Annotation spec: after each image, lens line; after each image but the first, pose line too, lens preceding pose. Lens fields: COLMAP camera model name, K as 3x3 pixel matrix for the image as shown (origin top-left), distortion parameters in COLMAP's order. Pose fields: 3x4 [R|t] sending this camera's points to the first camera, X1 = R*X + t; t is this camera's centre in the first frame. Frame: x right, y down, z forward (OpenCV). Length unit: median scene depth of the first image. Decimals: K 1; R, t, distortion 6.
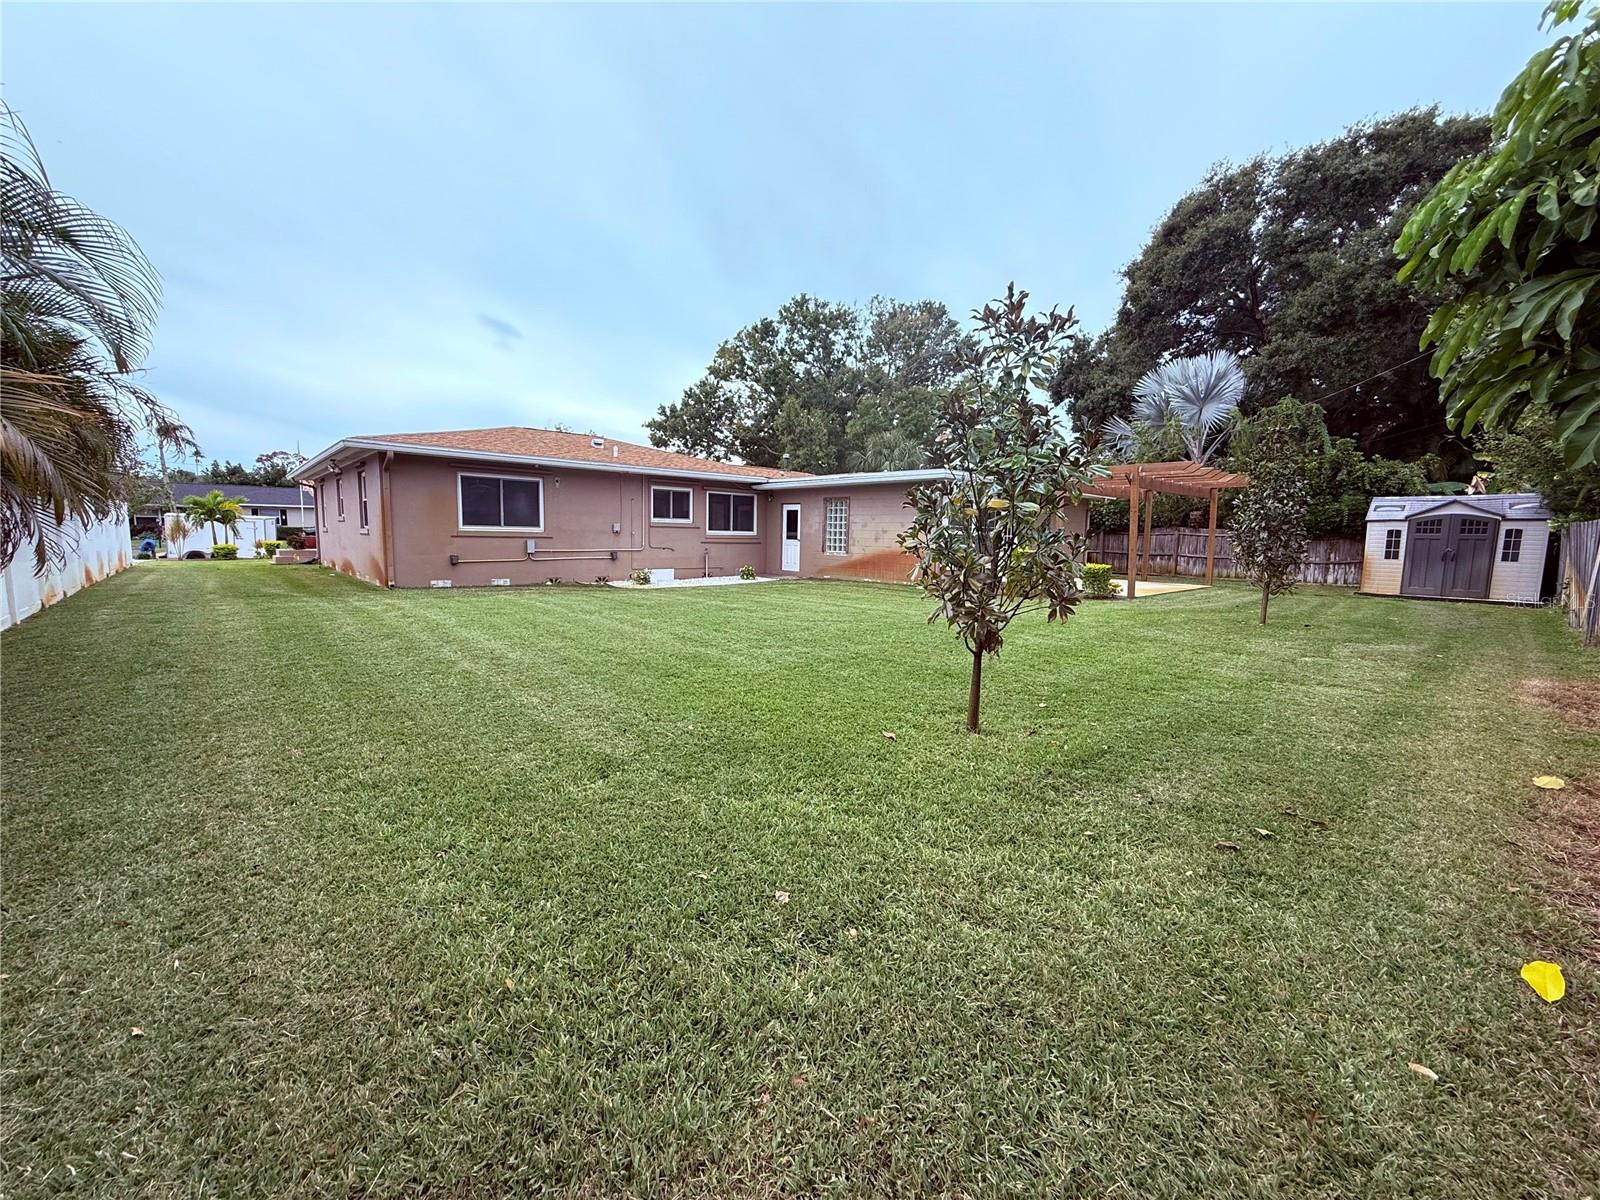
lens RADIAL K [[635.8, 0, 796.4], [0, 635.8, 601.4], [0, 0, 1]] dist [0.000539, -0.000841]
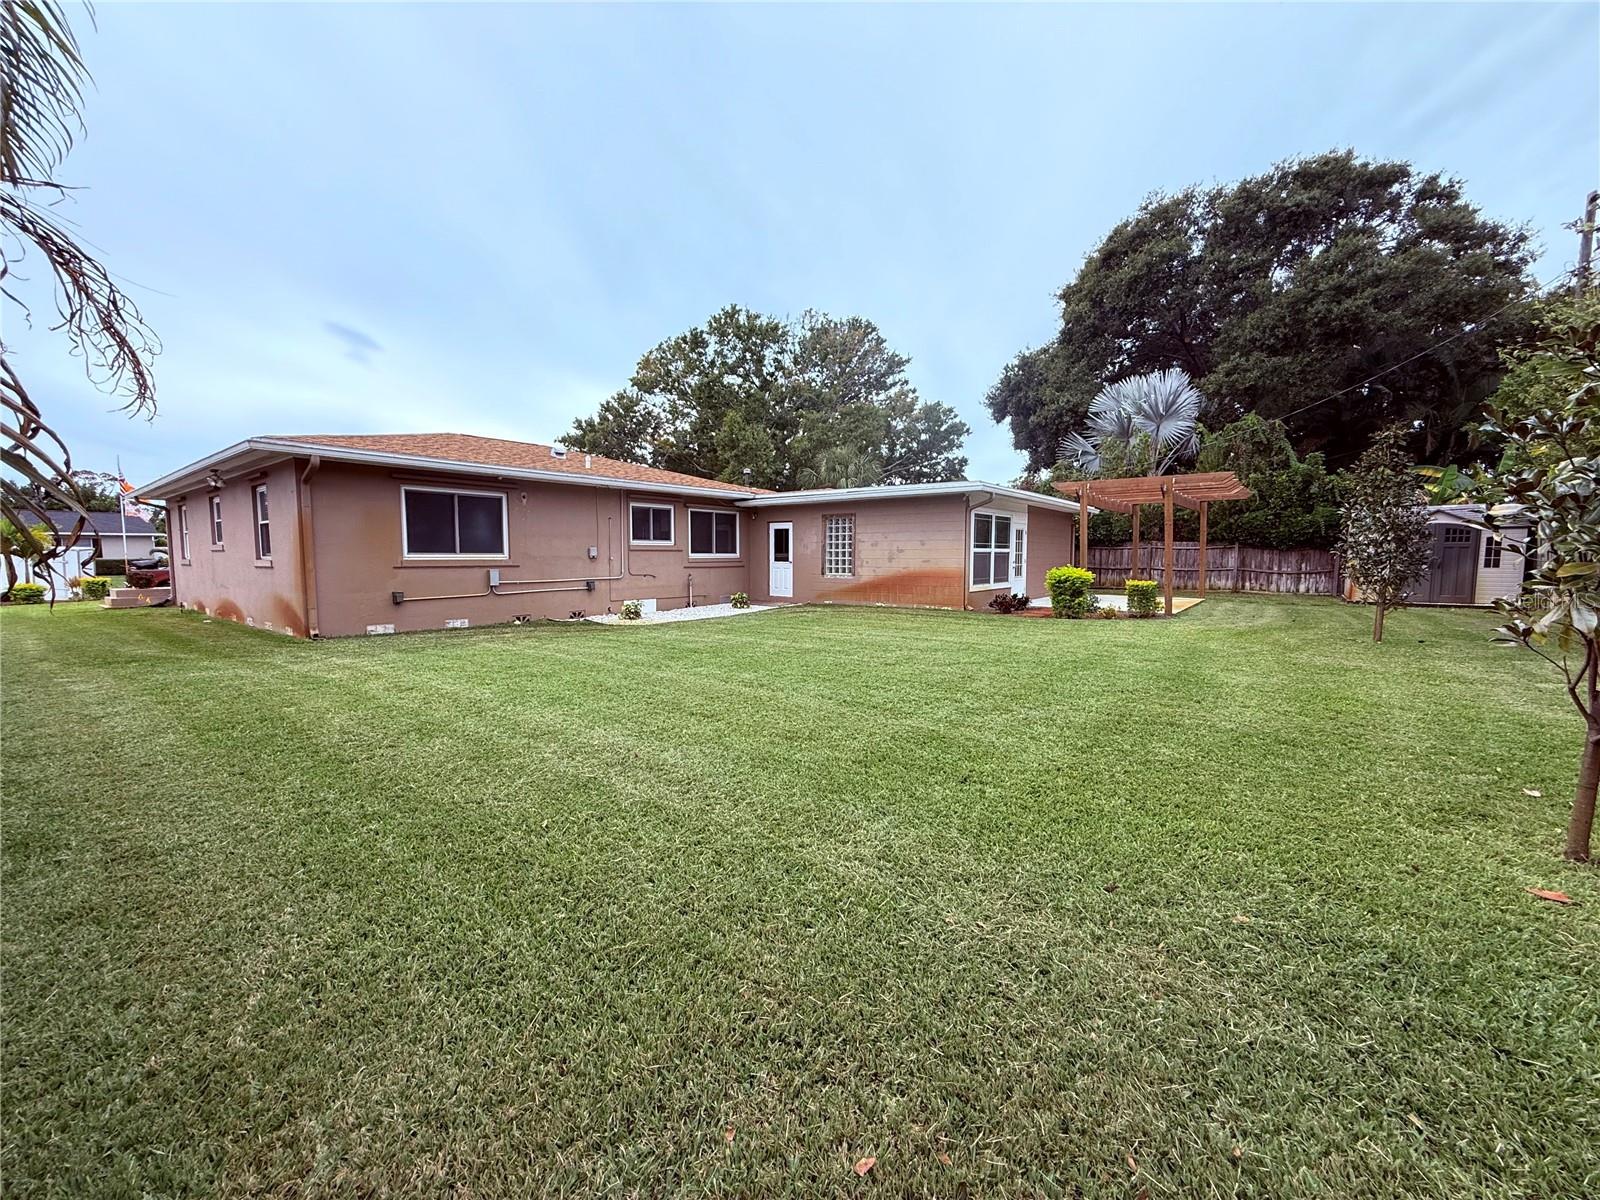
lens RADIAL K [[635.8, 0, 799.3], [0, 635.8, 605.0], [0, 0, 1]] dist [0.000539, -0.000841]
pose [[0.985400, -0.033612, 0.166906, -0.133917], [0.037910, 0.999025, -0.022634, -0.014858], [-0.165982, 0.028631, 0.985713, 0.111608]]
